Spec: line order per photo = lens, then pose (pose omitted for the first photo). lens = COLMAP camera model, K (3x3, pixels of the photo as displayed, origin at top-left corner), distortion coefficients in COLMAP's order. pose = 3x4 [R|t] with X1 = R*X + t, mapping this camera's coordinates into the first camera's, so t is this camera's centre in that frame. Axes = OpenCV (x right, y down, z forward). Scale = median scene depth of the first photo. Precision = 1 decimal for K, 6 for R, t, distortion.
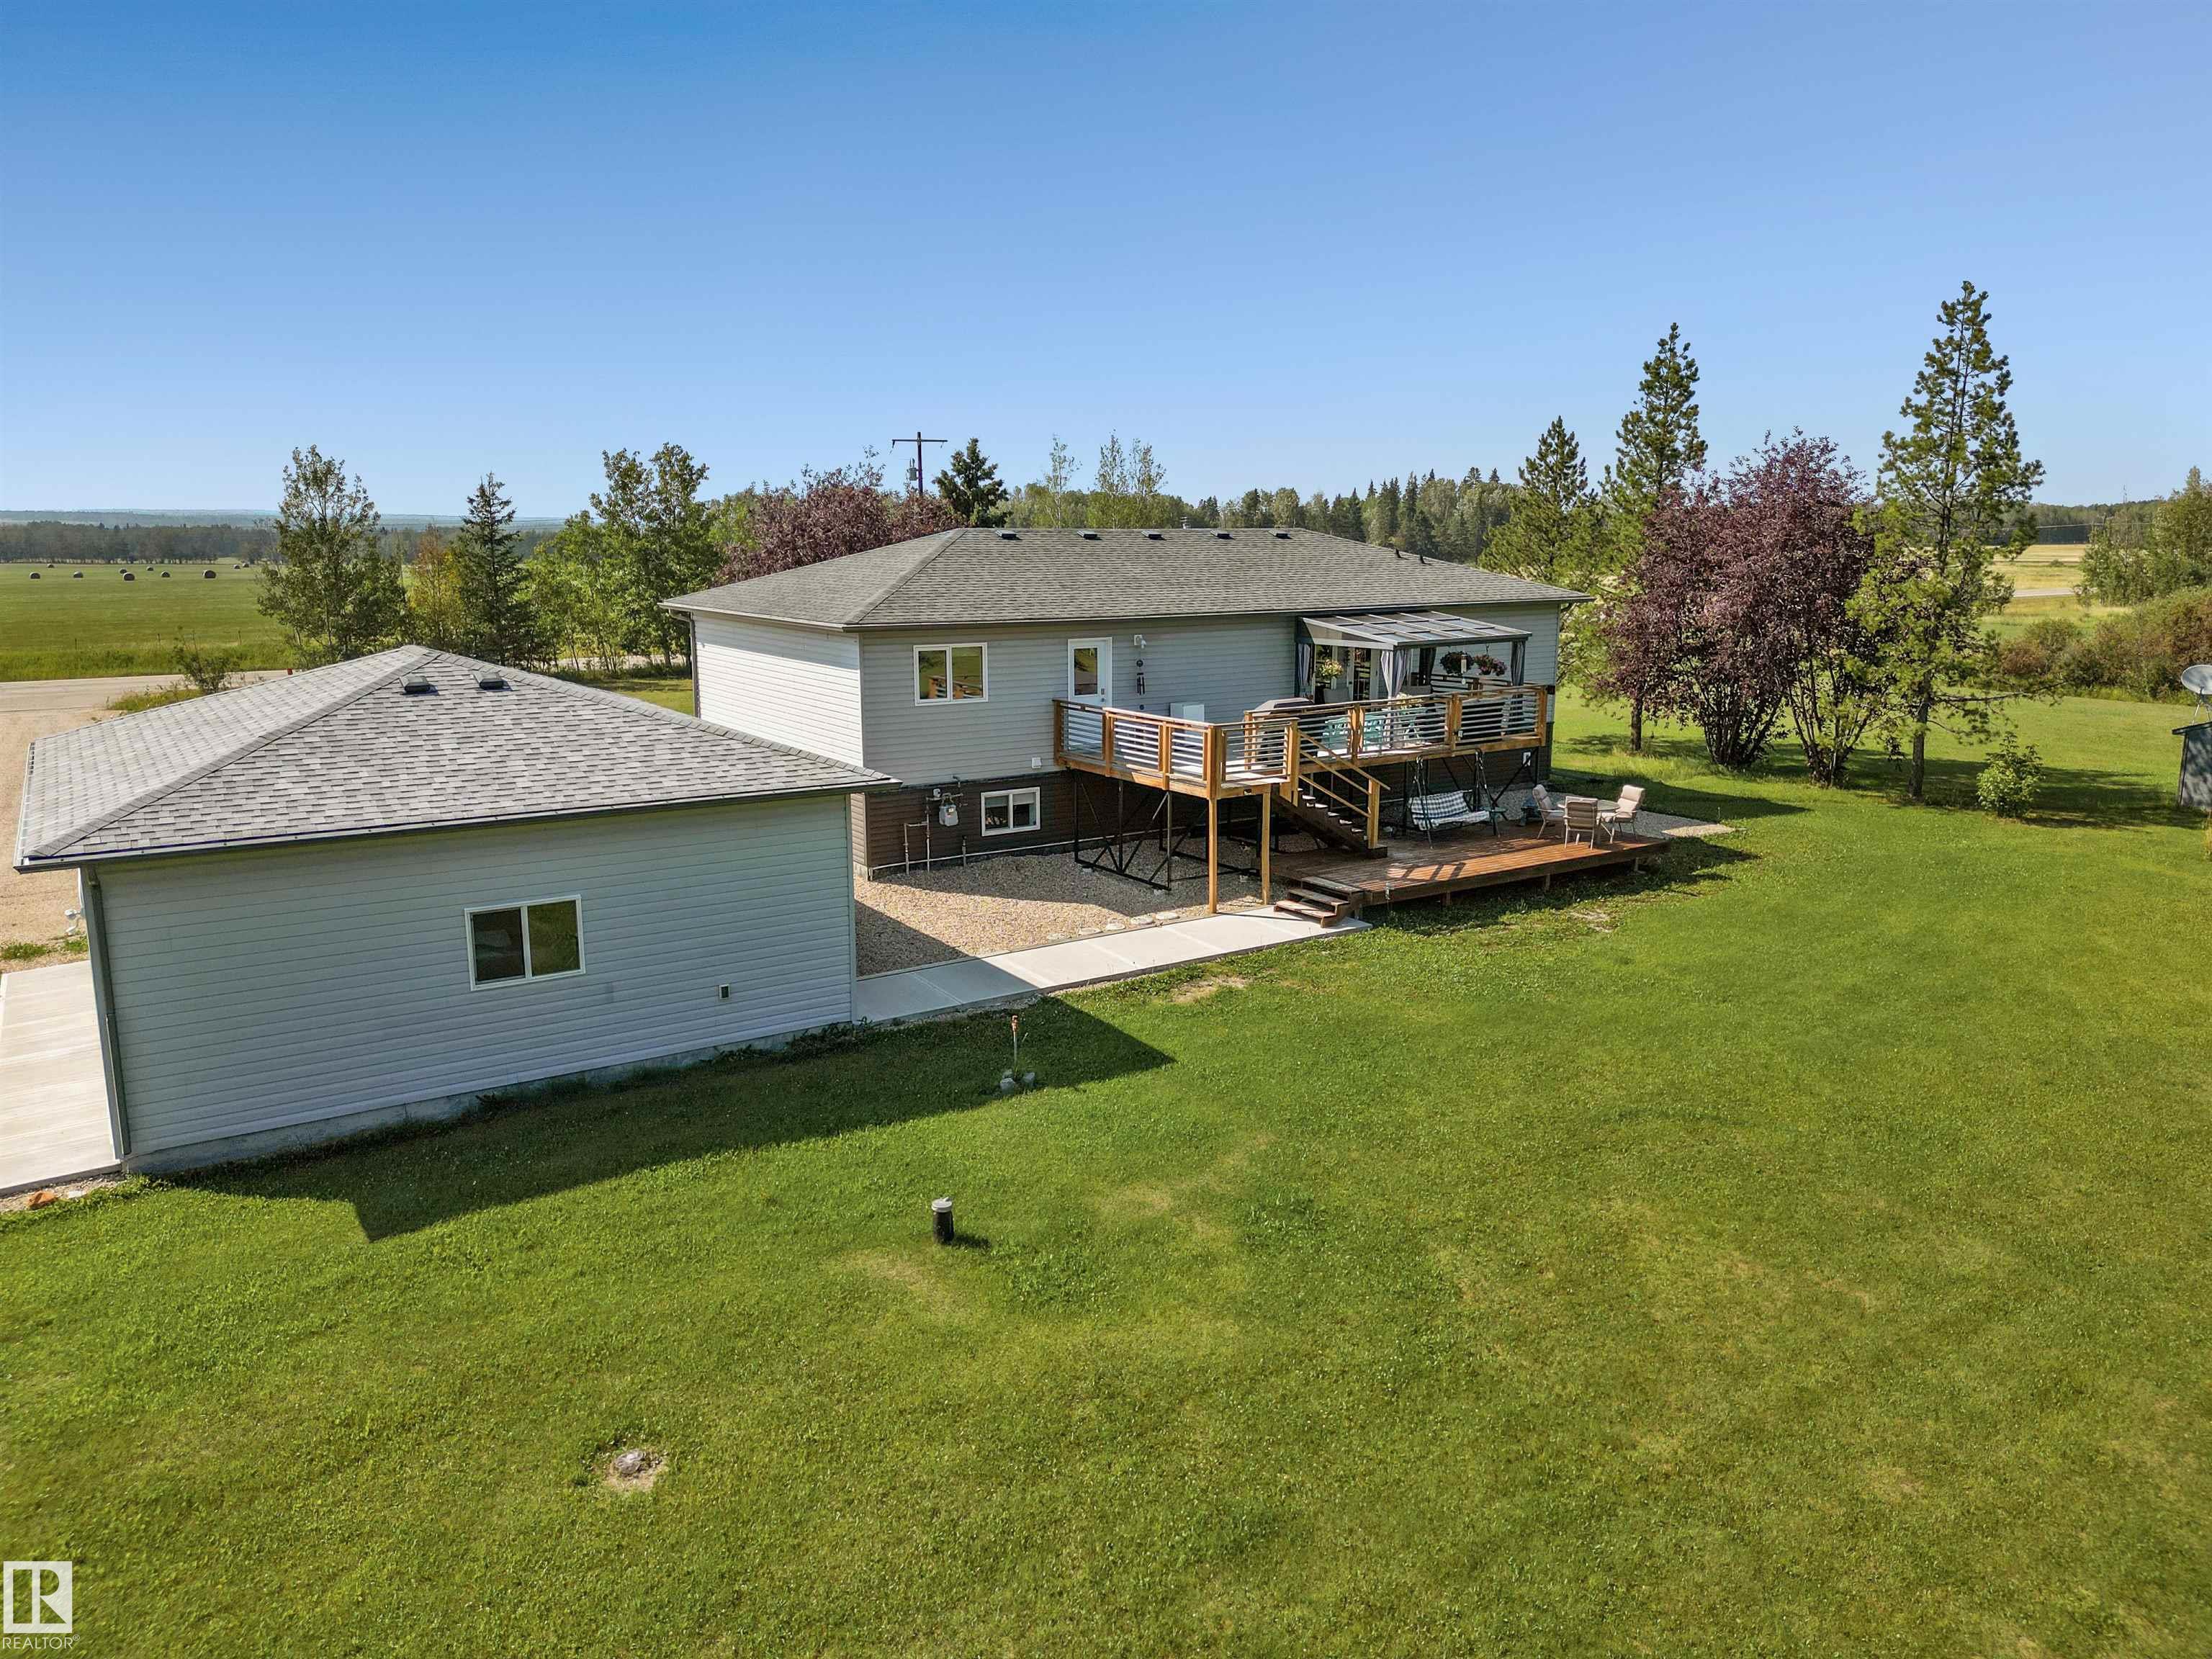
lens RADIAL K [[1537.4, 0, 1106.0], [0, 1537.4, 829.5], [0, 0, 1]] dist [0.075622, -0.074780]
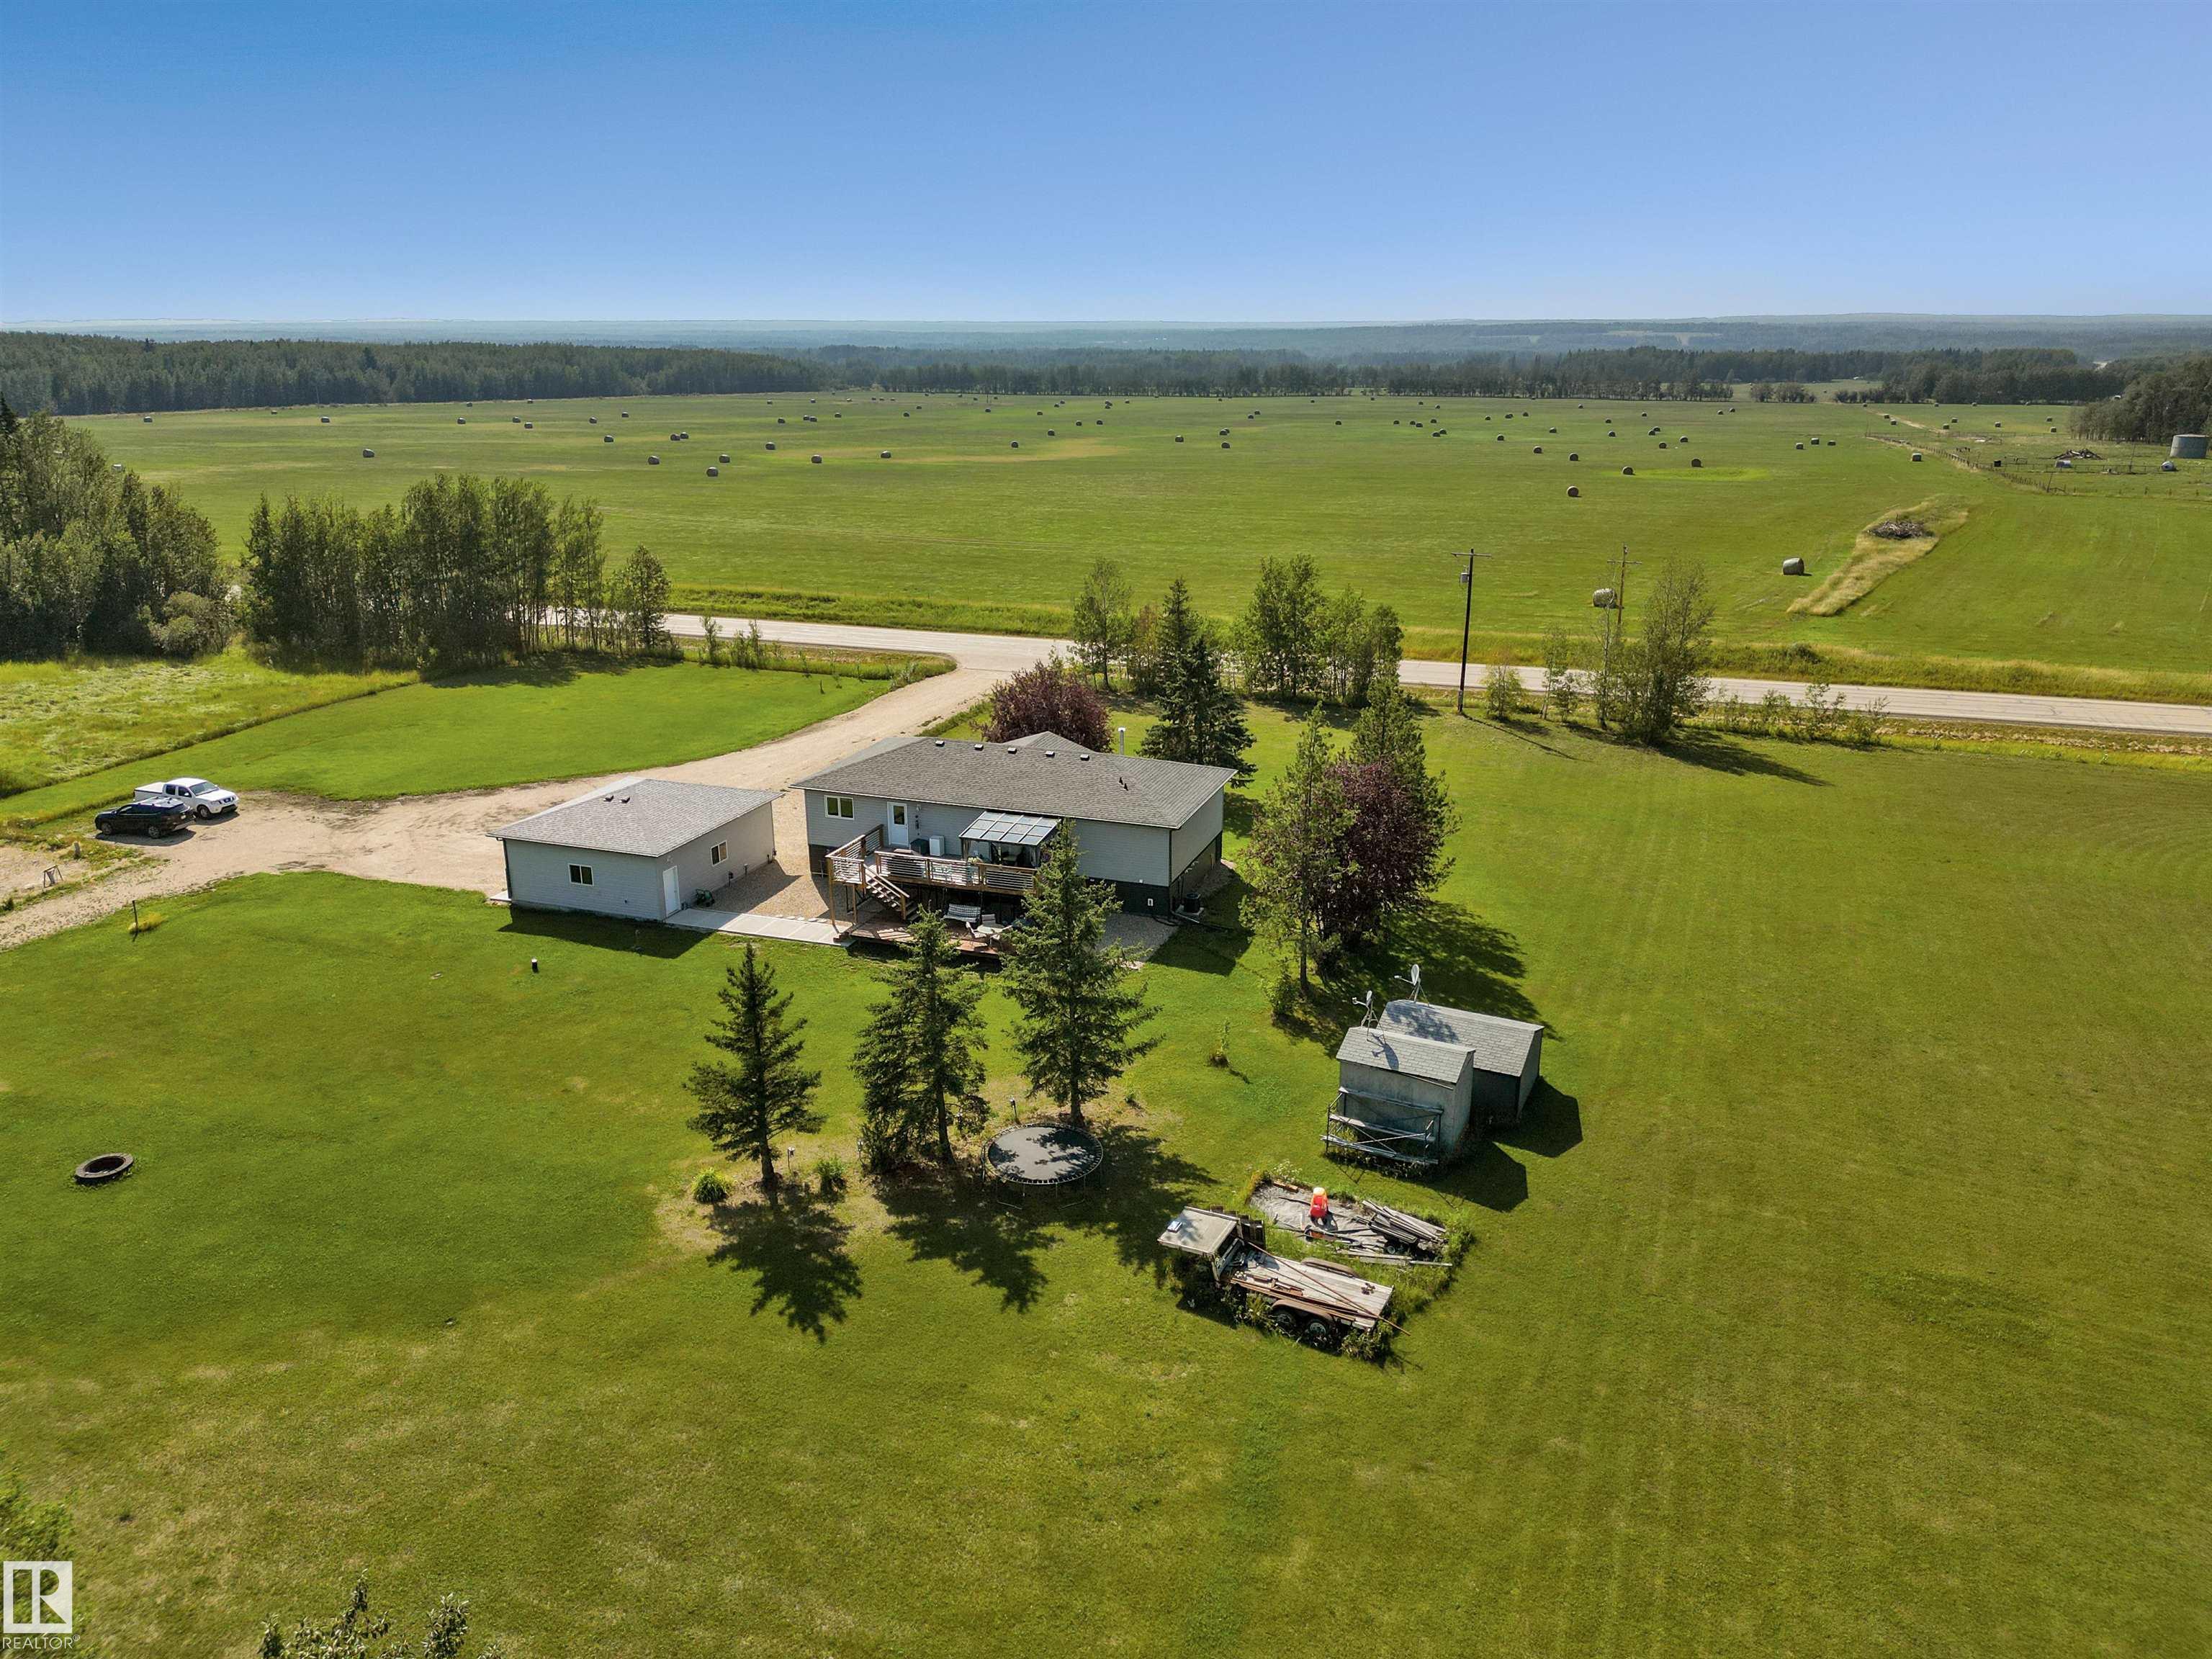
lens RADIAL K [[1537.4, 0, 1106.0], [0, 1537.4, 829.5], [0, 0, 1]] dist [0.075622, -0.074780]
pose [[0.590916, 0.238497, -0.770673, 2.338752], [-0.147517, 0.971139, 0.187425, -0.665816], [0.793131, 0.002934, 0.609044, -0.235886]]
